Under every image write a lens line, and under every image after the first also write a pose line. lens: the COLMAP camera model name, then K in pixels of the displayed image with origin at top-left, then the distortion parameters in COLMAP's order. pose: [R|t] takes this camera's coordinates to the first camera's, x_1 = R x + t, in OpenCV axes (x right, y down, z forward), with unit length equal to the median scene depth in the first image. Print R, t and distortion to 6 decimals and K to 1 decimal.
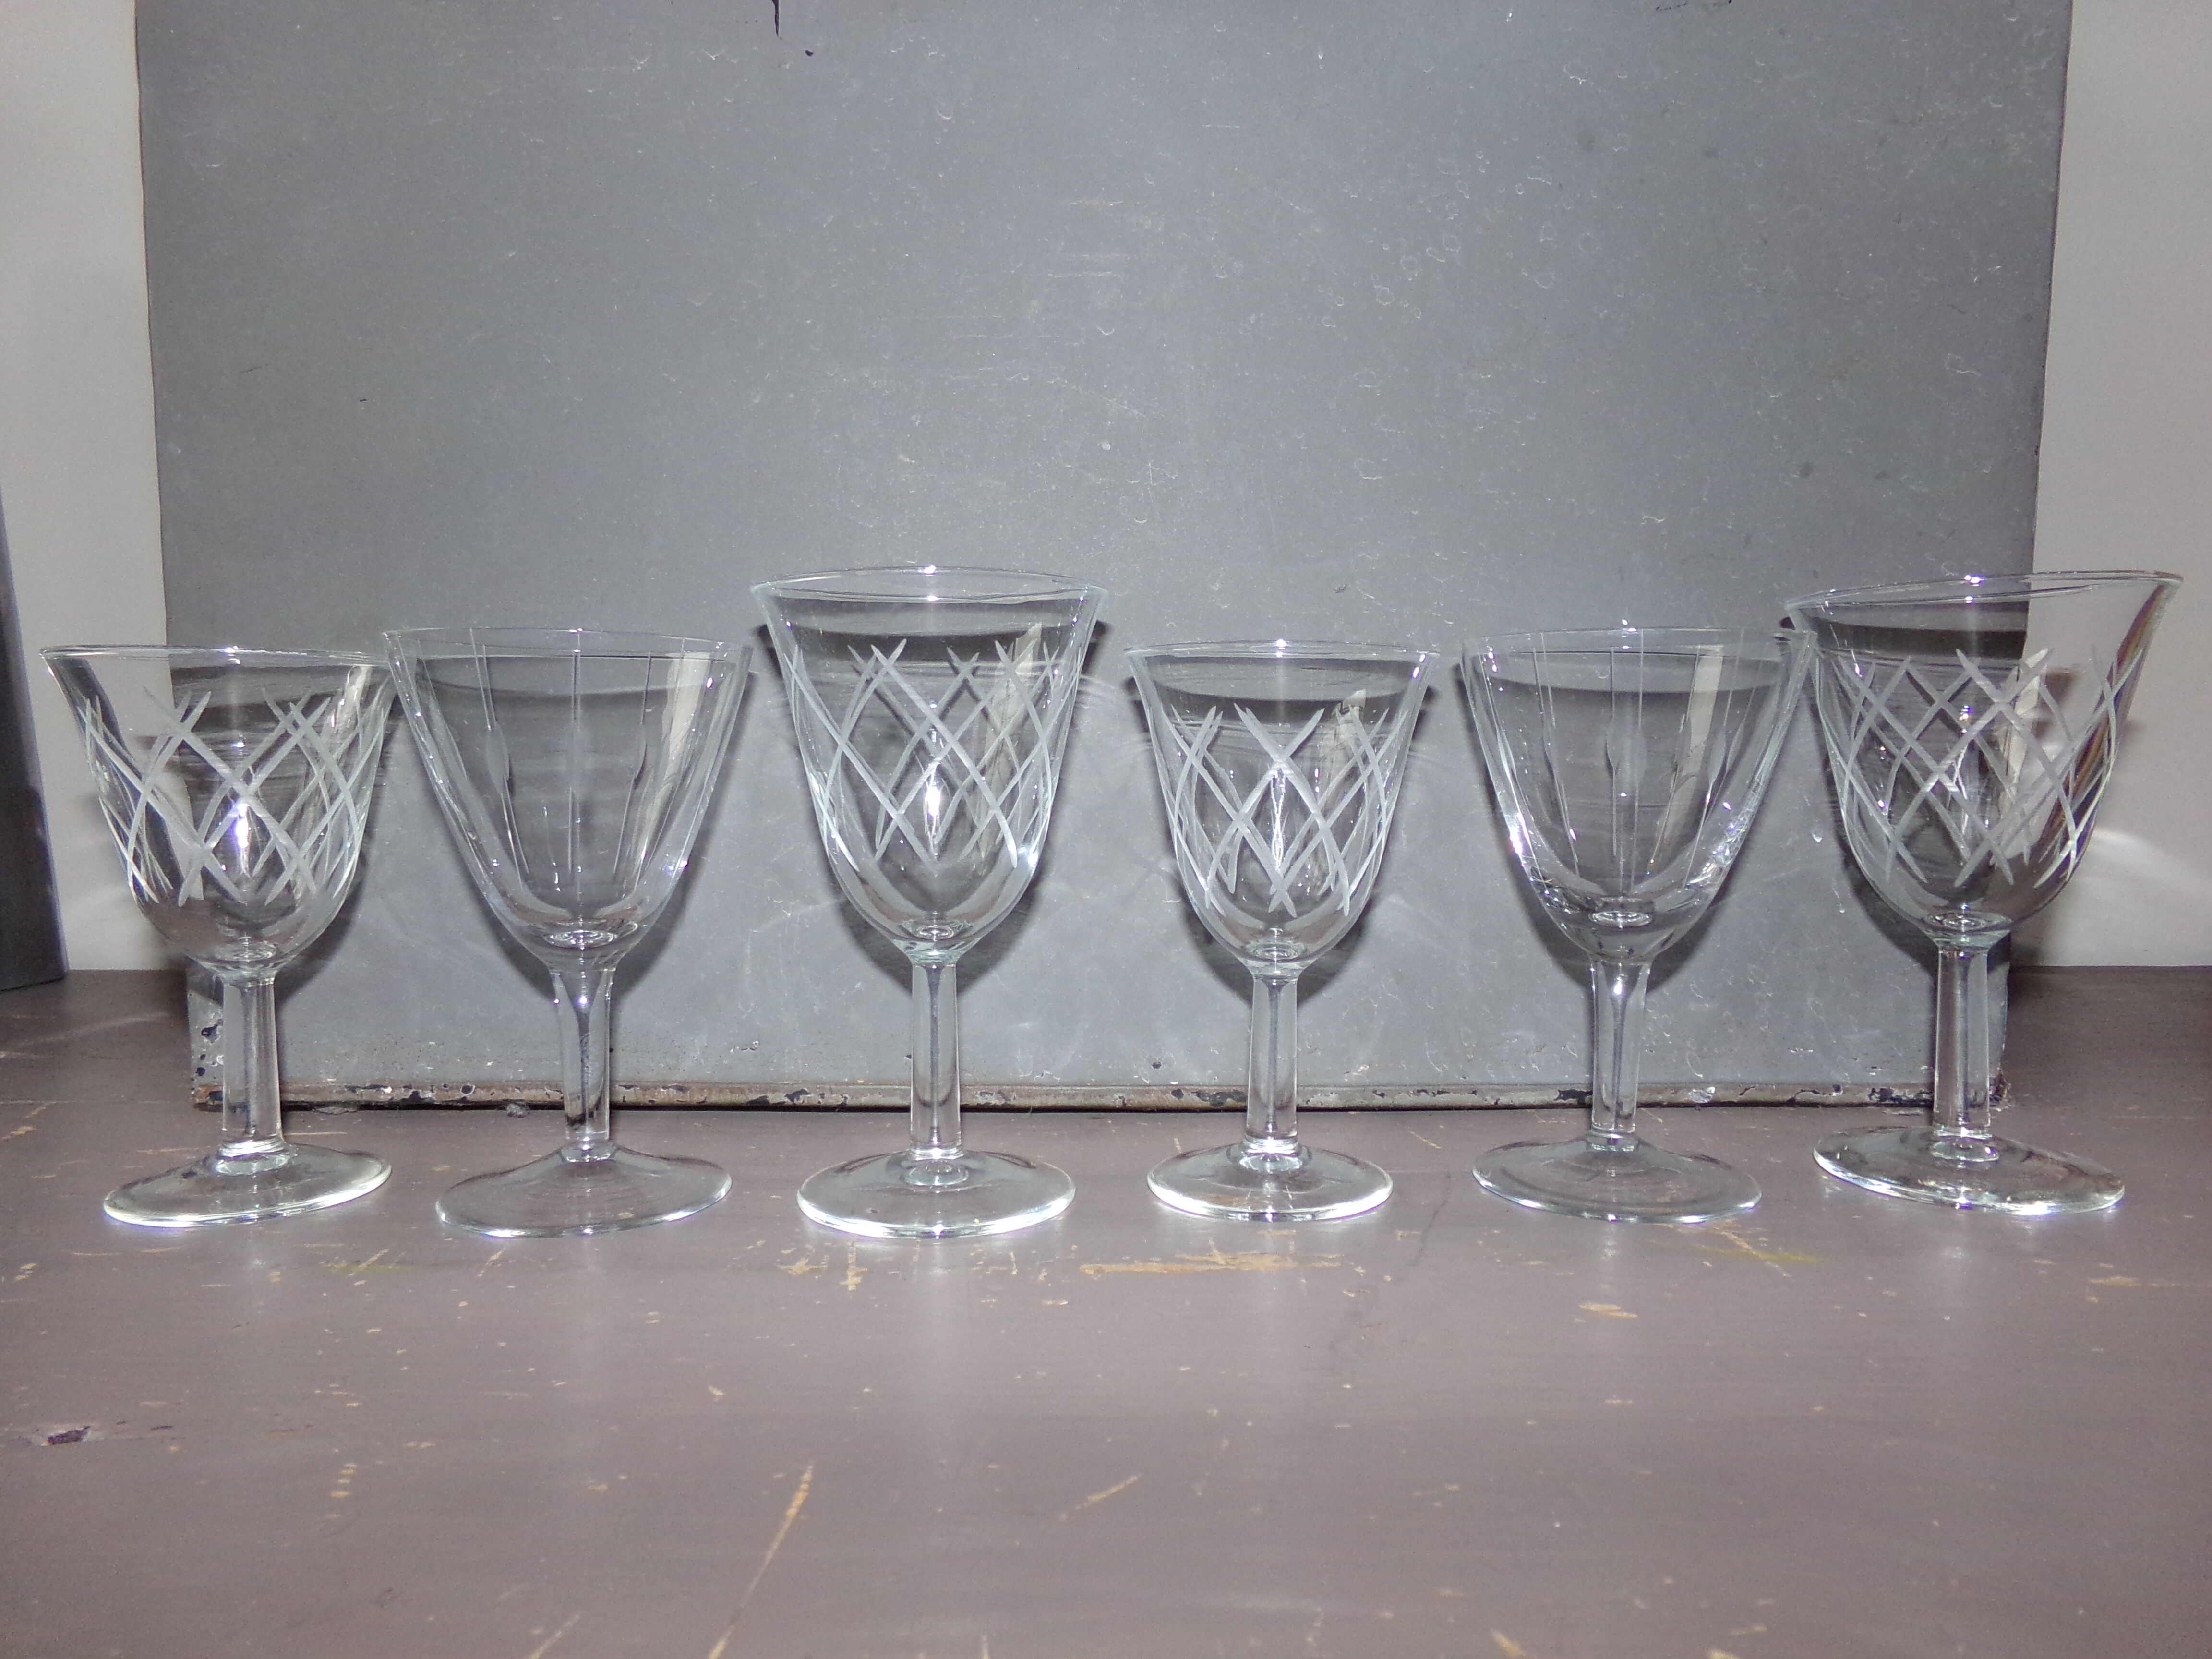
lens RADIAL K [[1488.0, 0, 1095.9], [0, 1488.0, 840.4], [0, 0, 1]] dist [-0.102931, 0.173219]
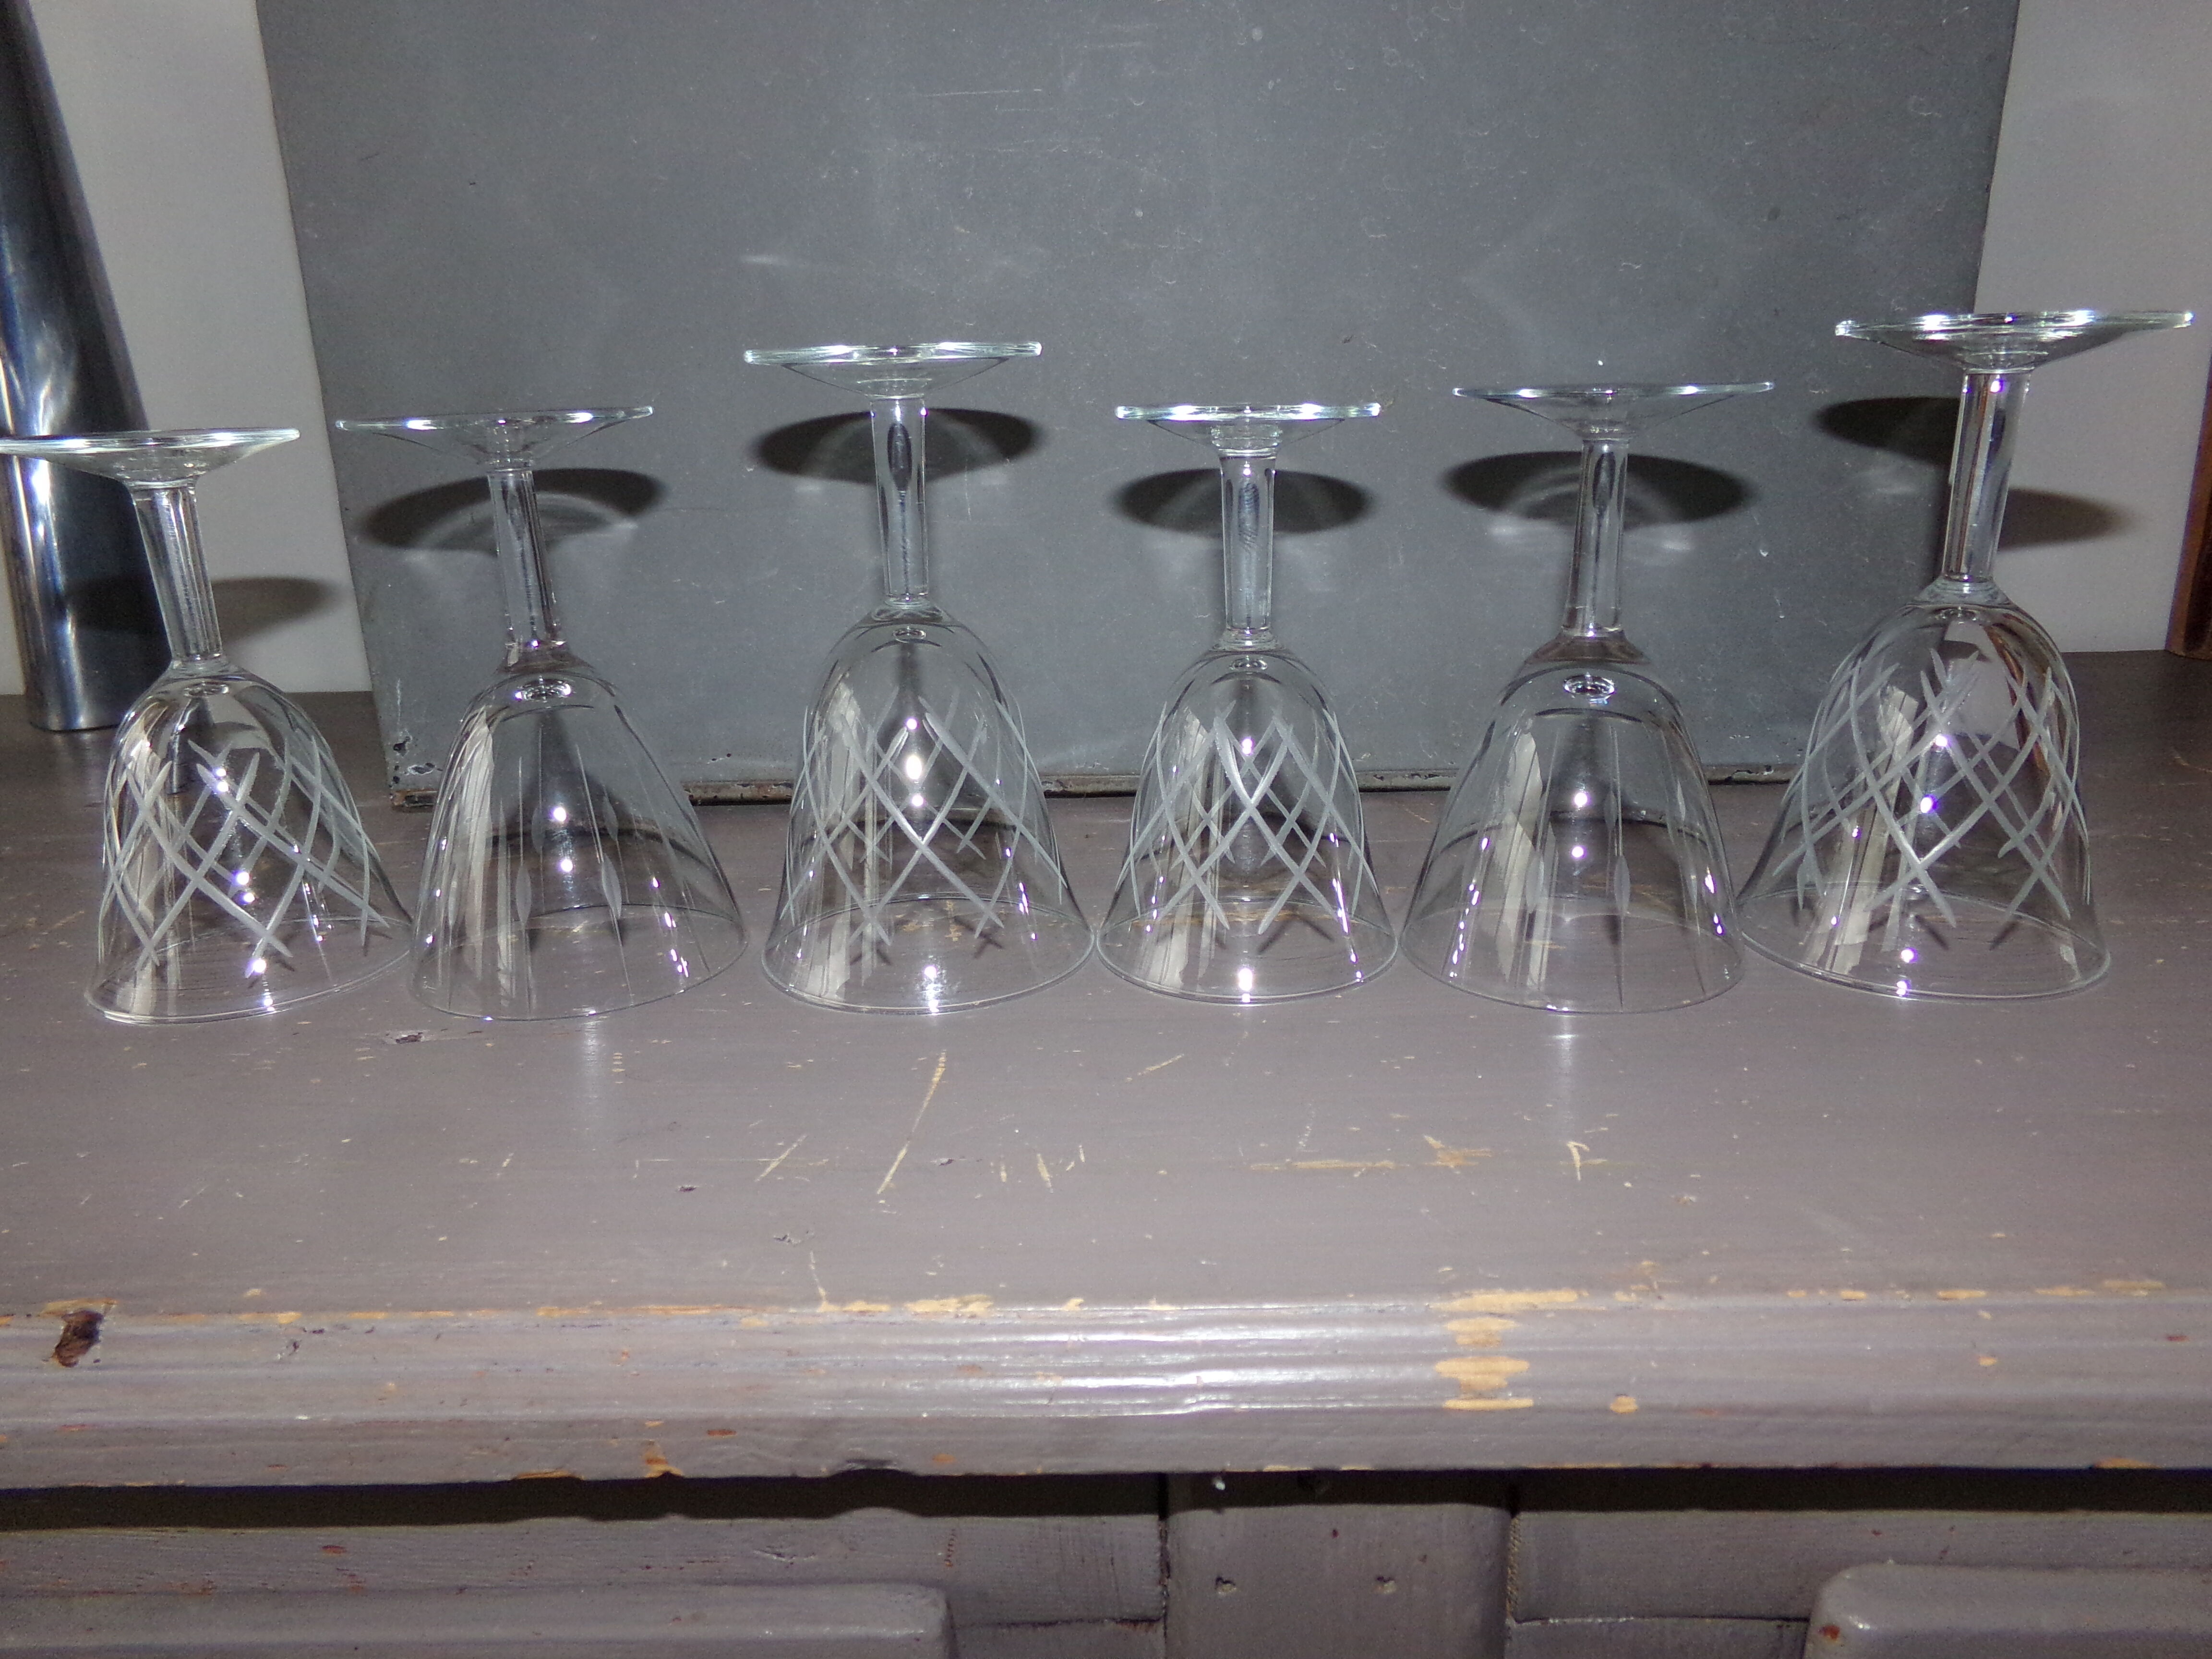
lens RADIAL K [[1488.0, 0, 1095.9], [0, 1488.0, 840.4], [0, 0, 1]] dist [-0.102931, 0.173219]
pose [[0.999644, -0.017947, -0.019751, -0.012003], [0.021625, 0.978432, 0.205435, -0.030101], [0.015639, -0.205789, 0.978471, -0.187871]]
